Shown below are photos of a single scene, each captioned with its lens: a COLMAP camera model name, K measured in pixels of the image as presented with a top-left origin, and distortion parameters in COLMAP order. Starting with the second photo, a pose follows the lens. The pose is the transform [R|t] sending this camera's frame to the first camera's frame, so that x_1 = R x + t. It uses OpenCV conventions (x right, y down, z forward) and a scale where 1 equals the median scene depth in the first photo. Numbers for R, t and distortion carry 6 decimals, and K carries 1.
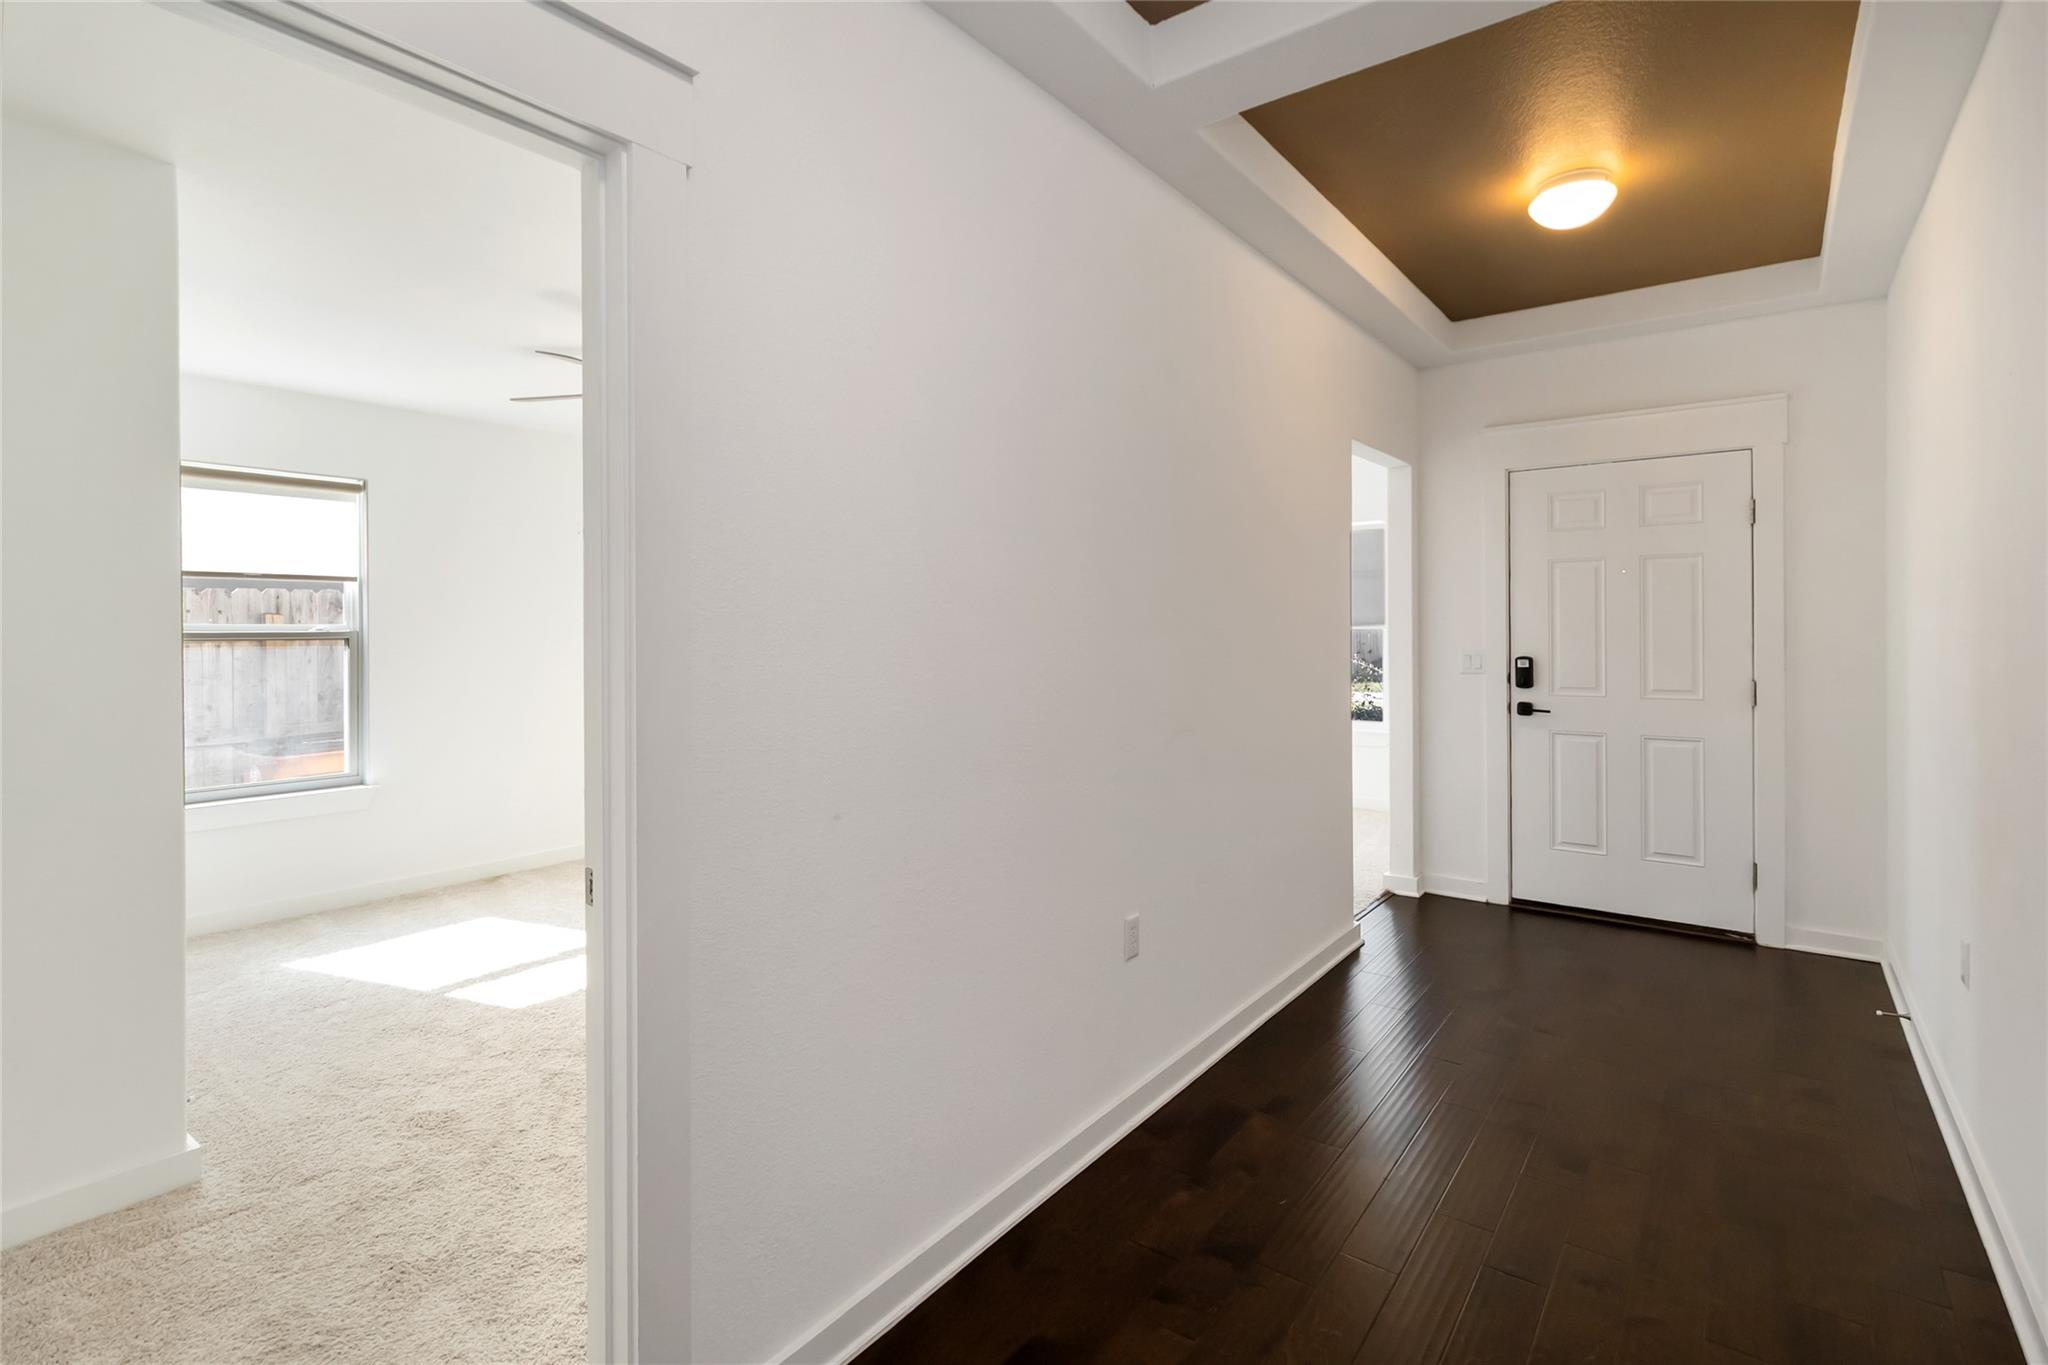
lens RADIAL K [[990.8, 0, 1026.1], [0, 990.8, 632.2], [0, 0, 1]] dist [0.026536, -0.000070]
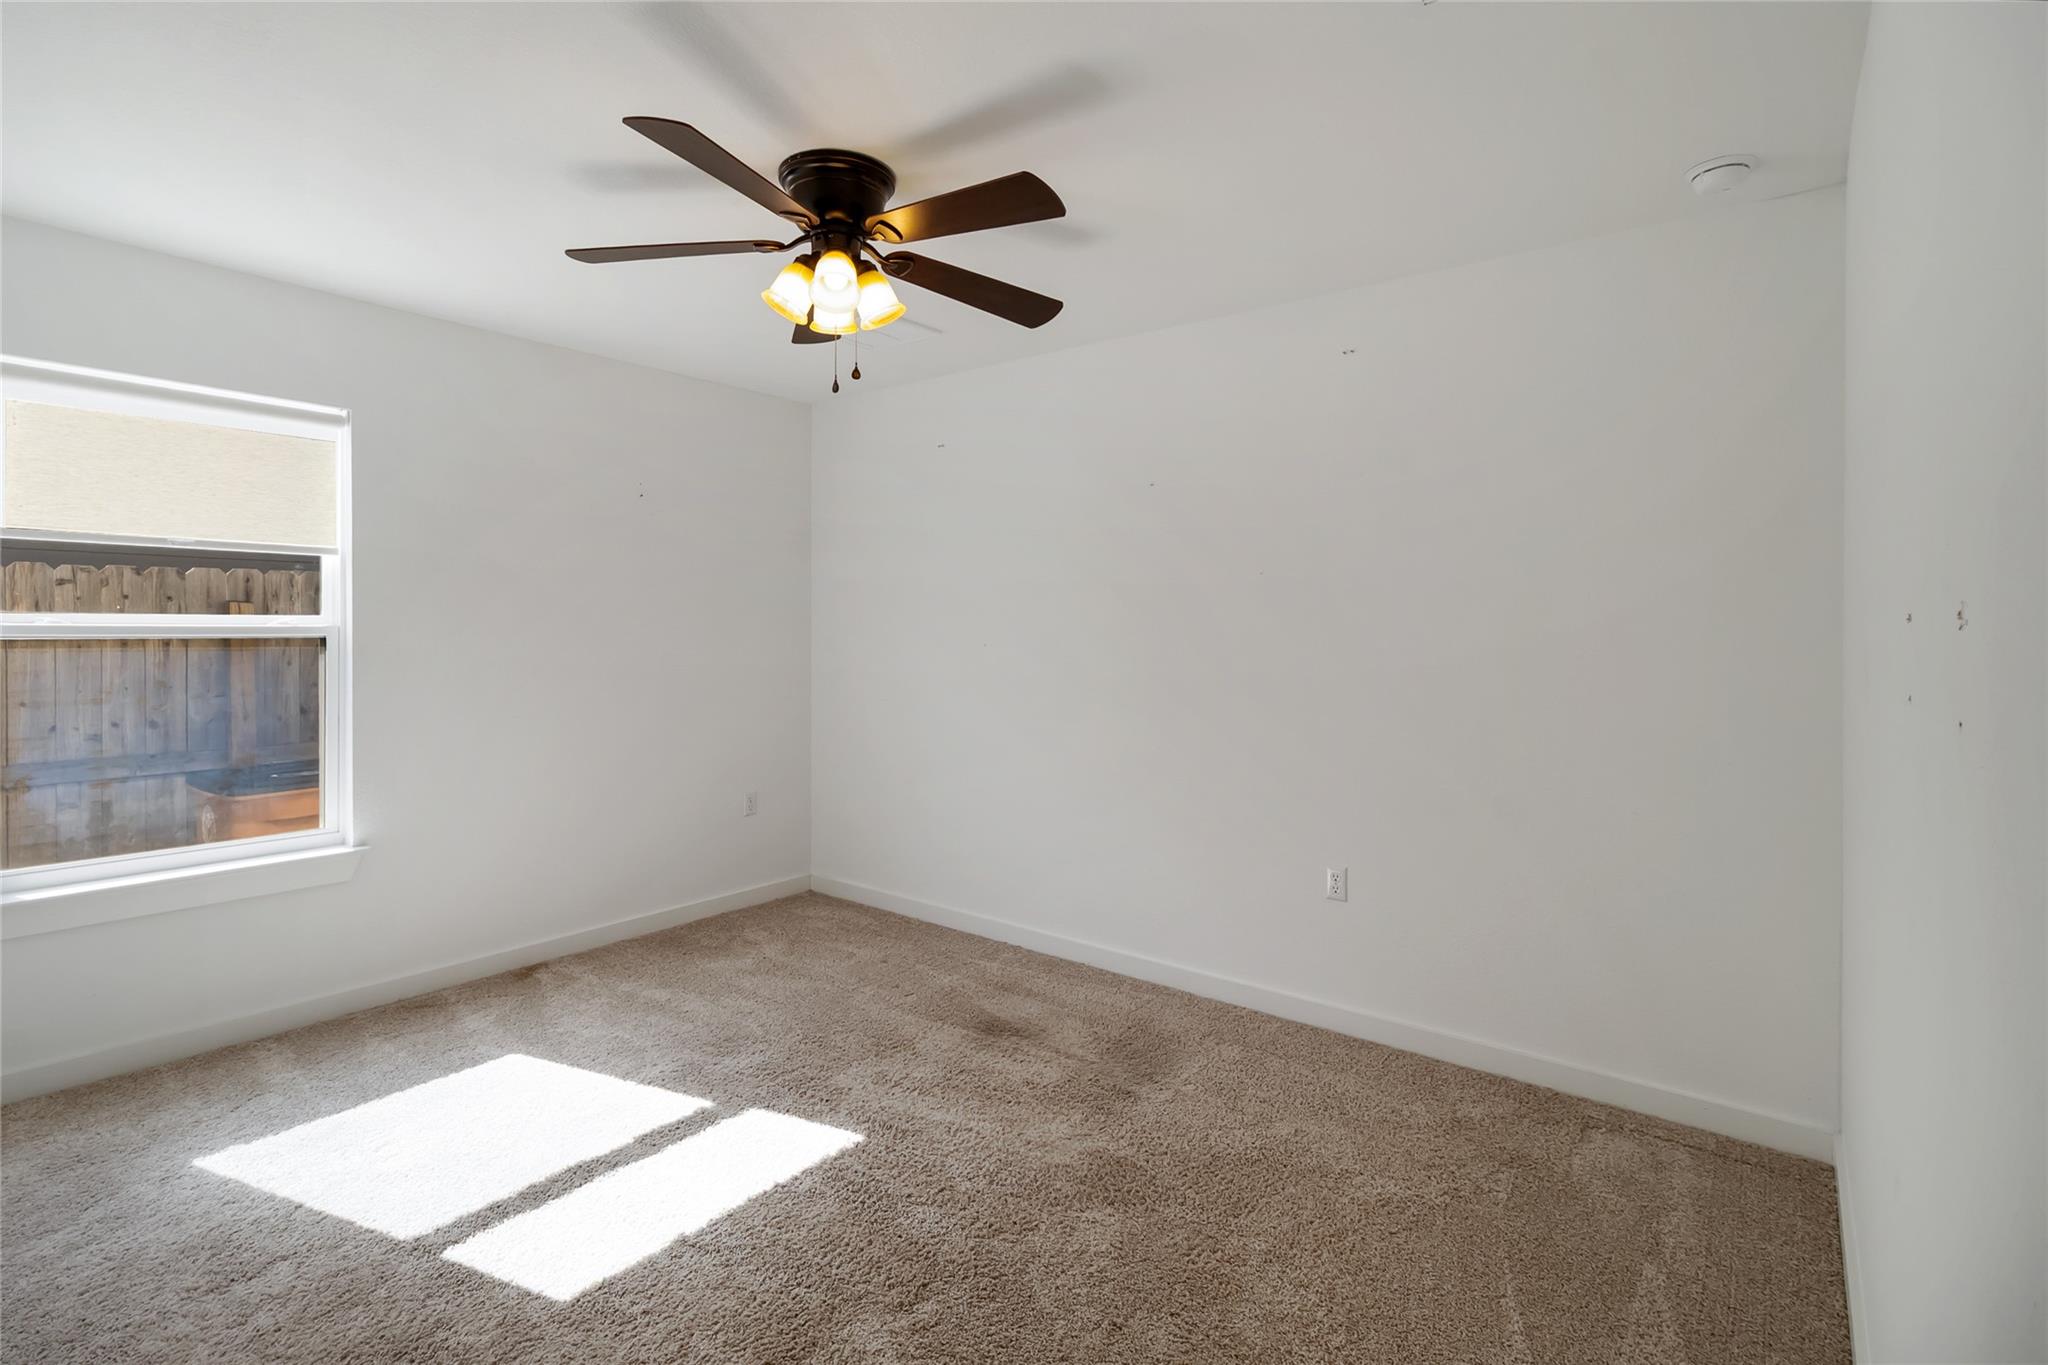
lens RADIAL K [[990.8, 0, 1026.1], [0, 990.8, 632.2], [0, 0, 1]] dist [0.026536, -0.000070]
pose [[0.999882, 0.008688, -0.012689, -0.164455], [-0.008631, 0.999952, 0.004616, -0.004124], [0.012729, -0.004506, 0.999909, 0.282921]]
